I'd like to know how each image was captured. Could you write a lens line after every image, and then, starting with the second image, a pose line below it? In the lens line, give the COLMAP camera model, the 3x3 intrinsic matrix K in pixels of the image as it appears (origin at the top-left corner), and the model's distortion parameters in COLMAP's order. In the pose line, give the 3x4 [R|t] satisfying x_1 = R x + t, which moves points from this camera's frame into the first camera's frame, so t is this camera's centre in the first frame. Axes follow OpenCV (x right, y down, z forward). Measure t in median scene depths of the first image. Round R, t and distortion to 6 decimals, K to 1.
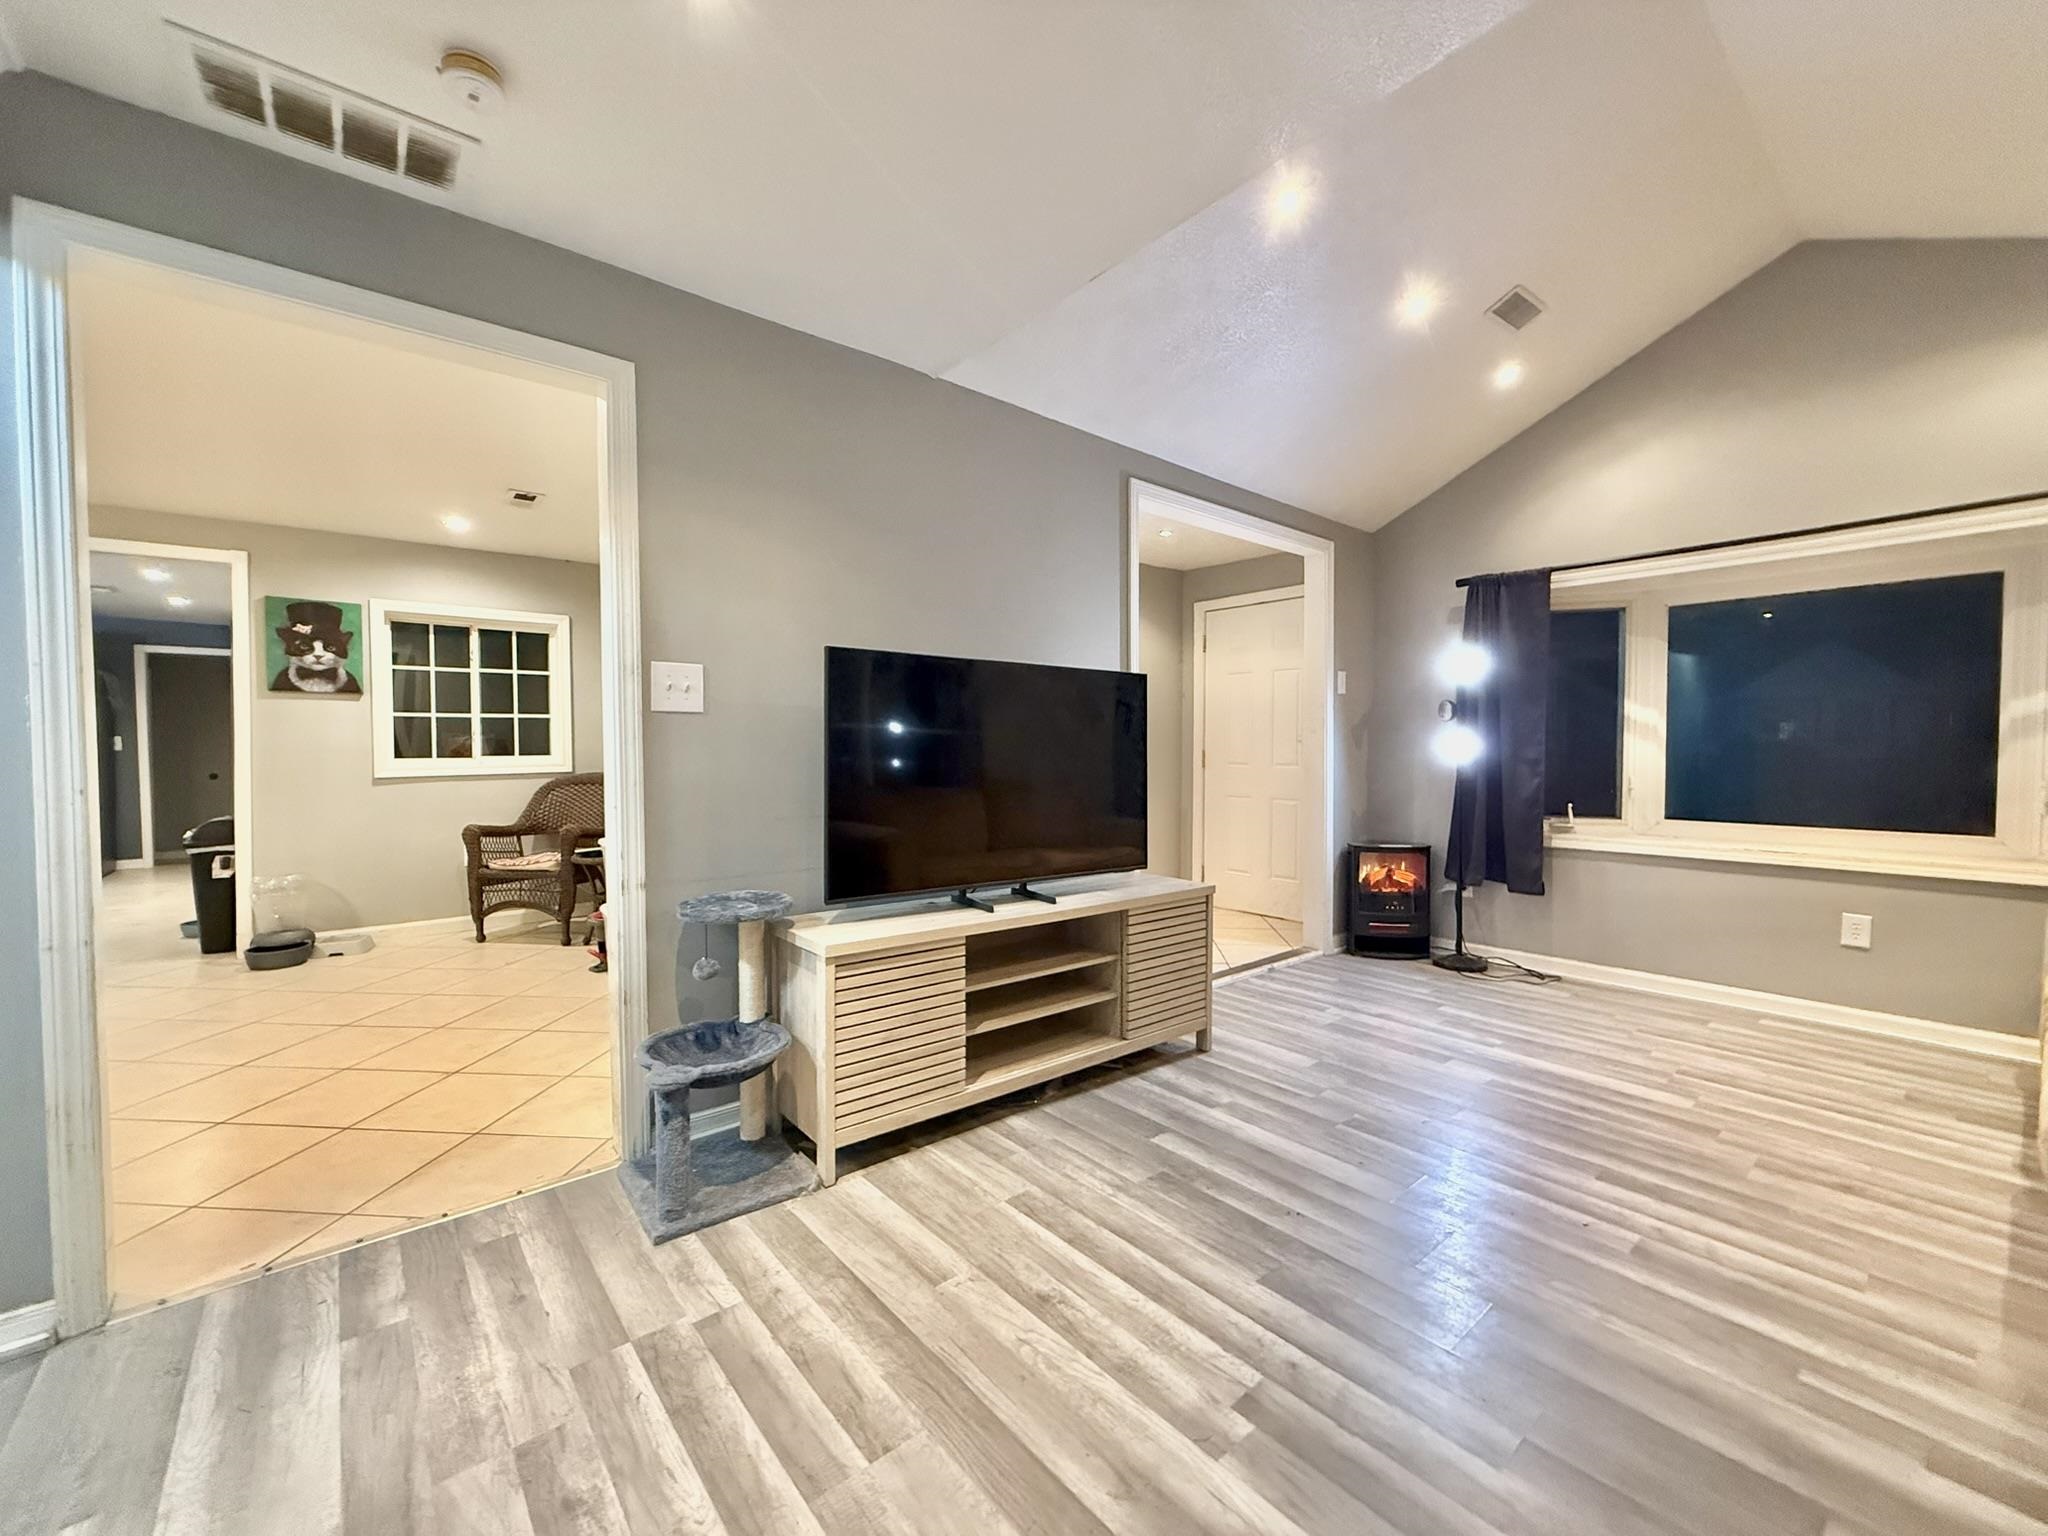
lens RADIAL K [[813.8, 0, 1017.6], [0, 813.8, 761.3], [0, 0, 1]] dist [-0.002810, -0.000611]
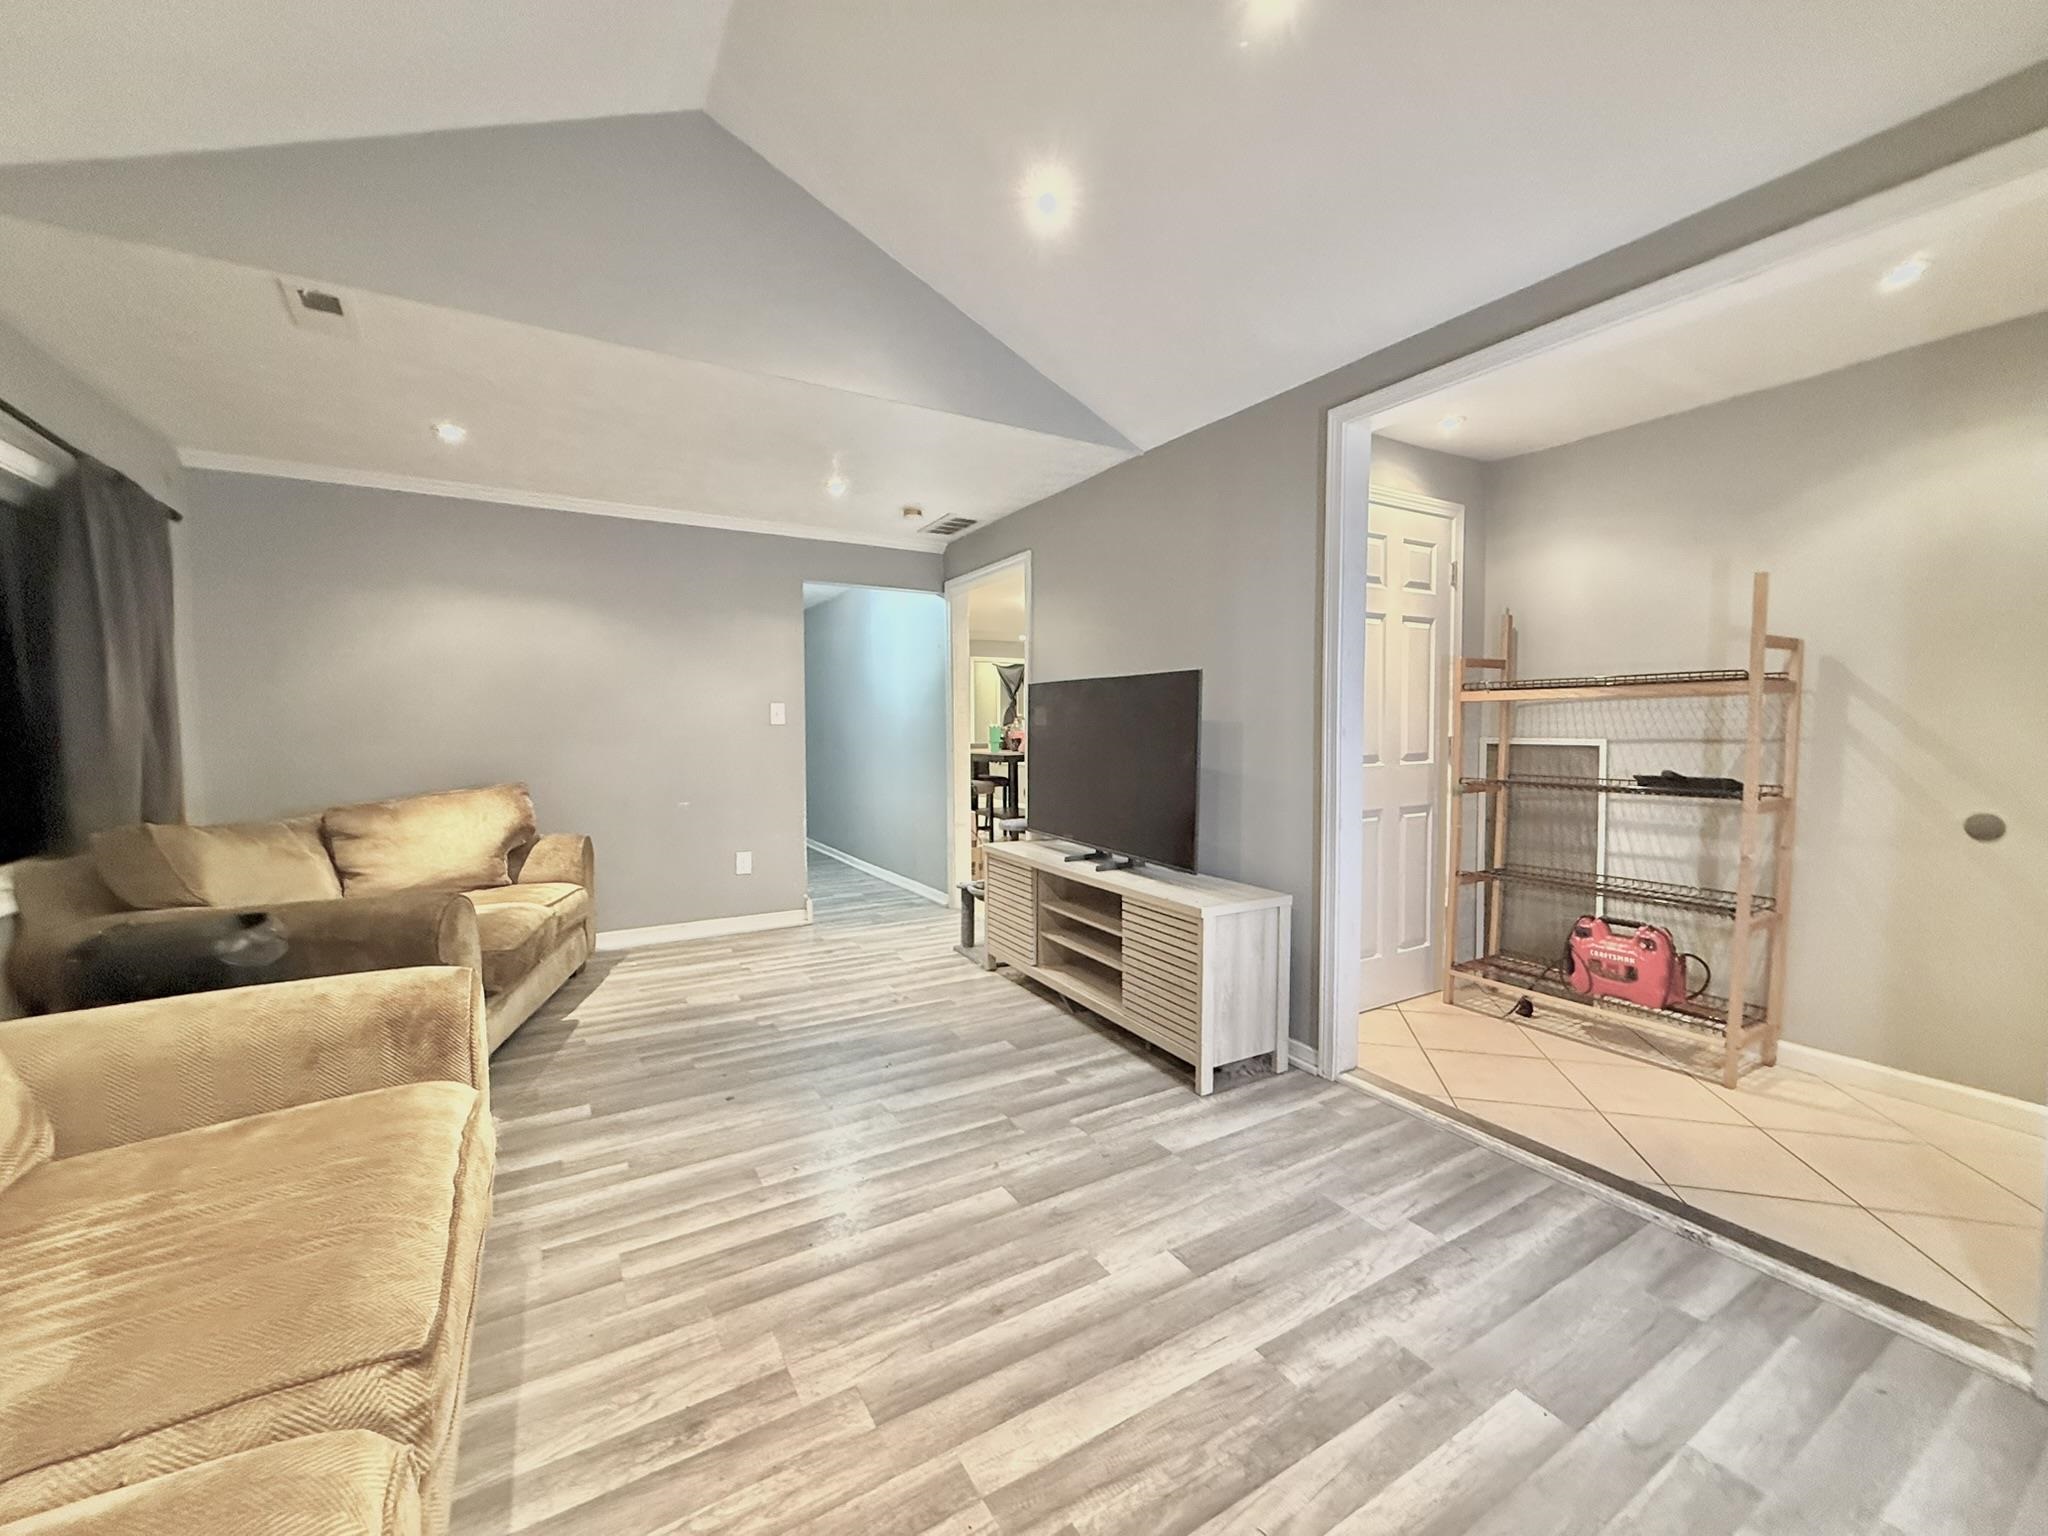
lens RADIAL K [[813.8, 0, 1022.3], [0, 813.8, 768.4], [0, 0, 1]] dist [-0.002810, -0.000611]
pose [[-0.156983, 0.052409, -0.986210, 1.551306], [-0.016239, 0.998319, 0.055638, -0.059783], [0.987468, 0.024749, -0.155868, 1.306295]]
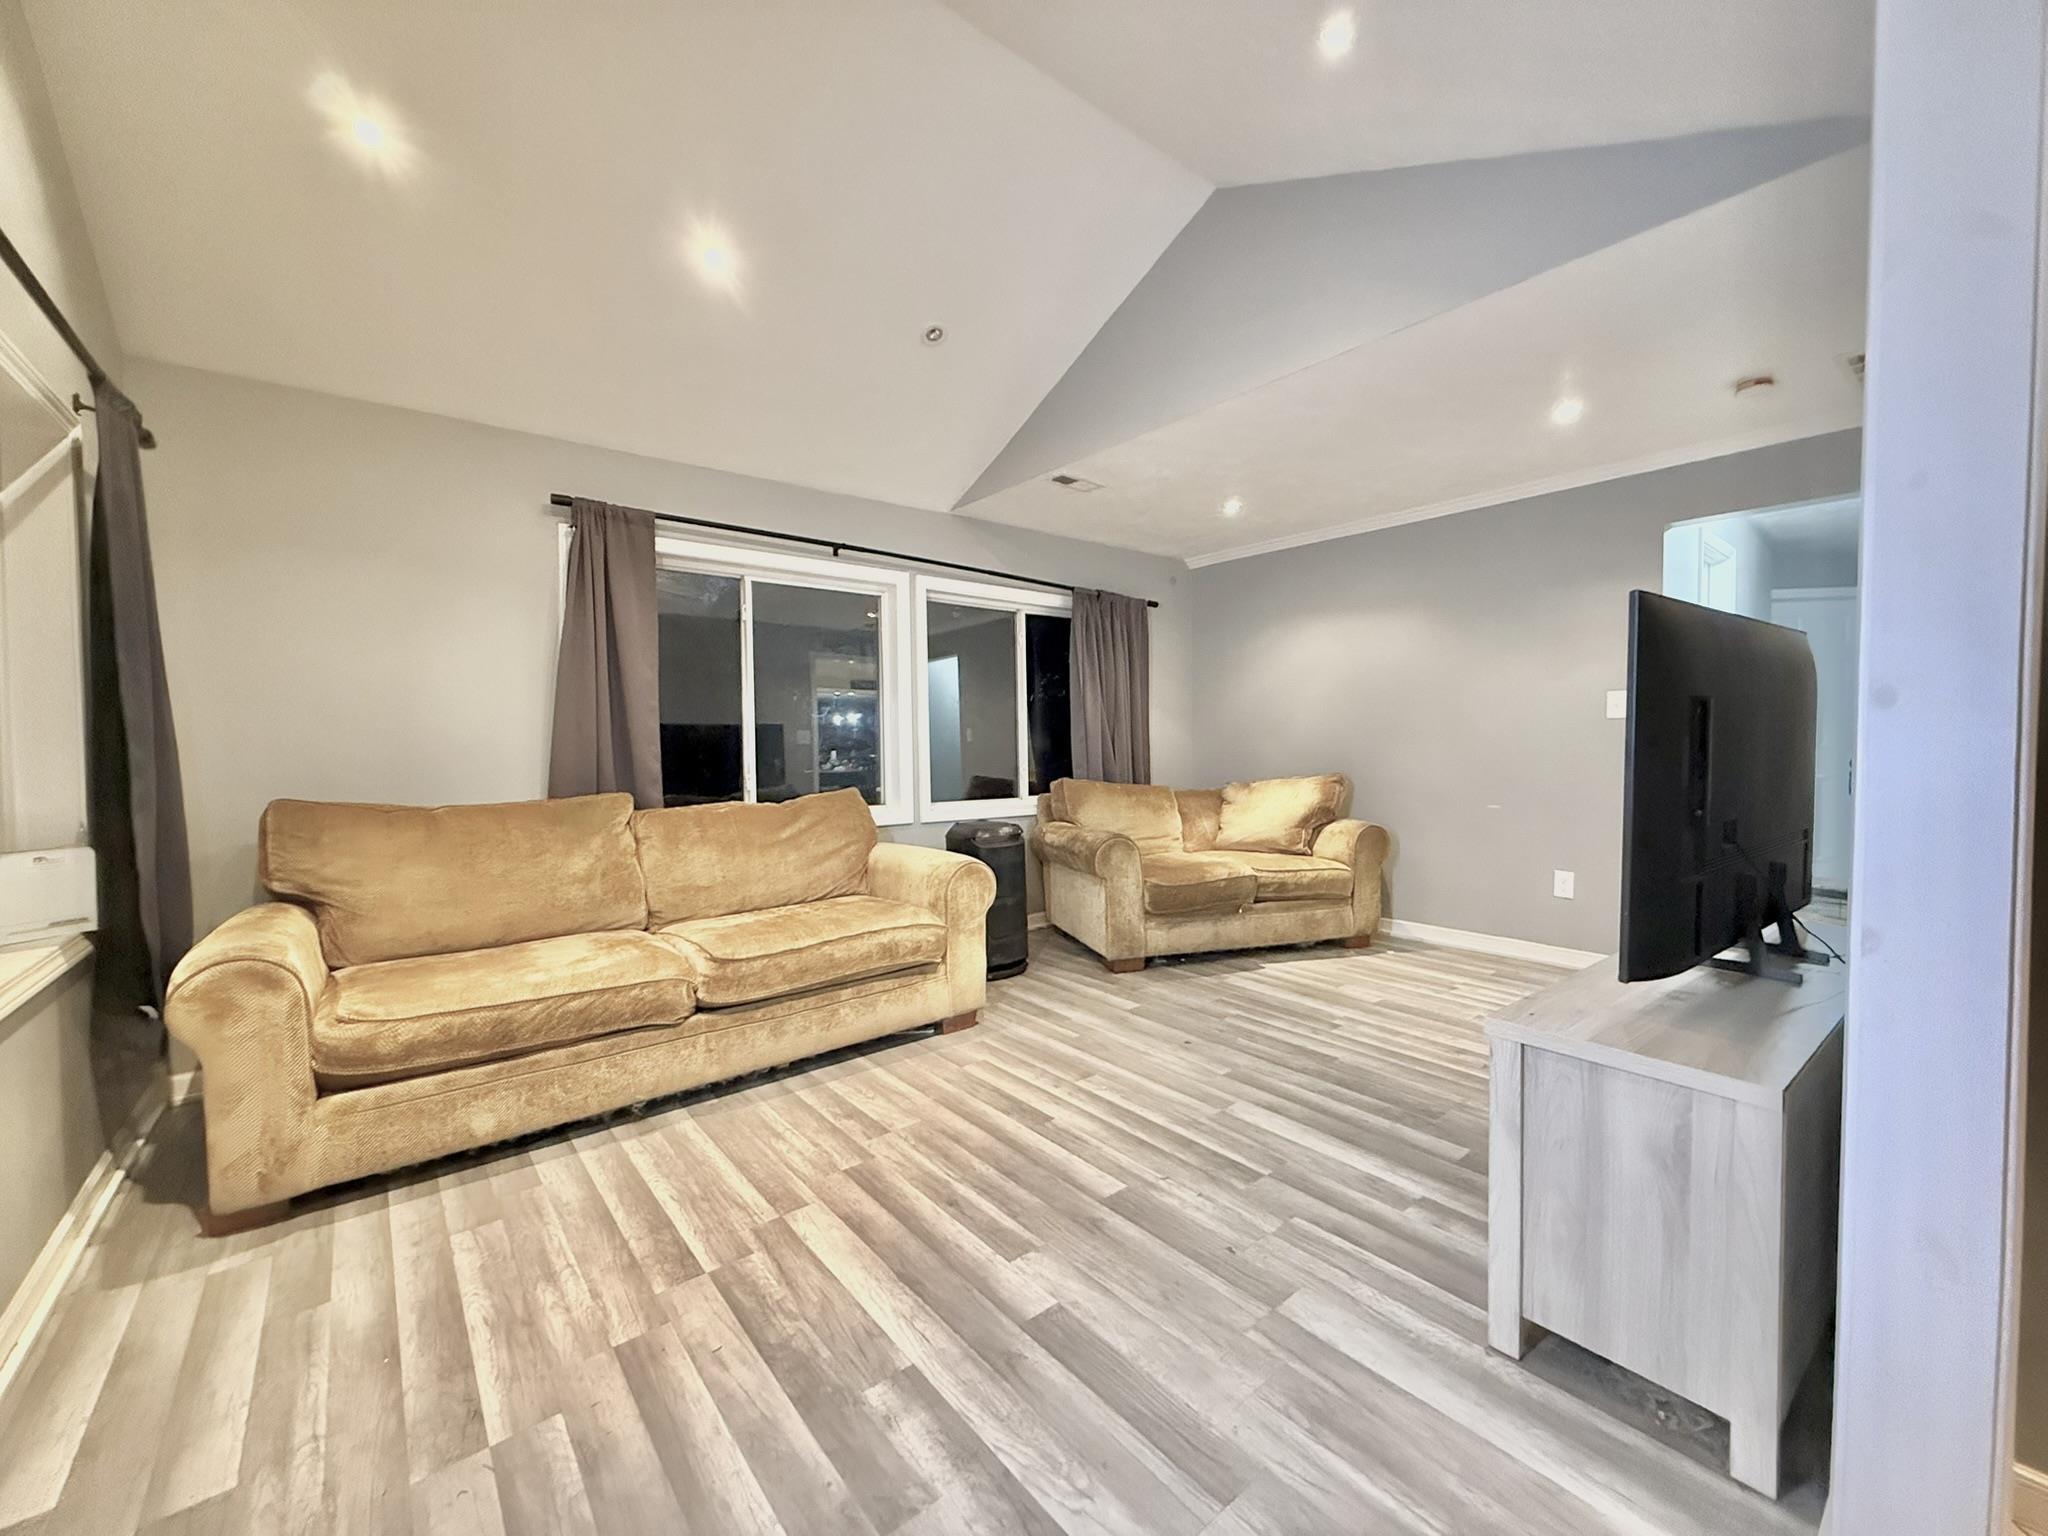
lens RADIAL K [[813.8, 0, 1019.2], [0, 813.8, 769.1], [0, 0, 1]] dist [-0.002810, -0.000611]
pose [[-0.999857, 0.008536, 0.014594, 0.722121], [0.009317, 0.998480, 0.054329, -0.043156], [-0.014108, 0.054457, -0.998416, 2.072343]]
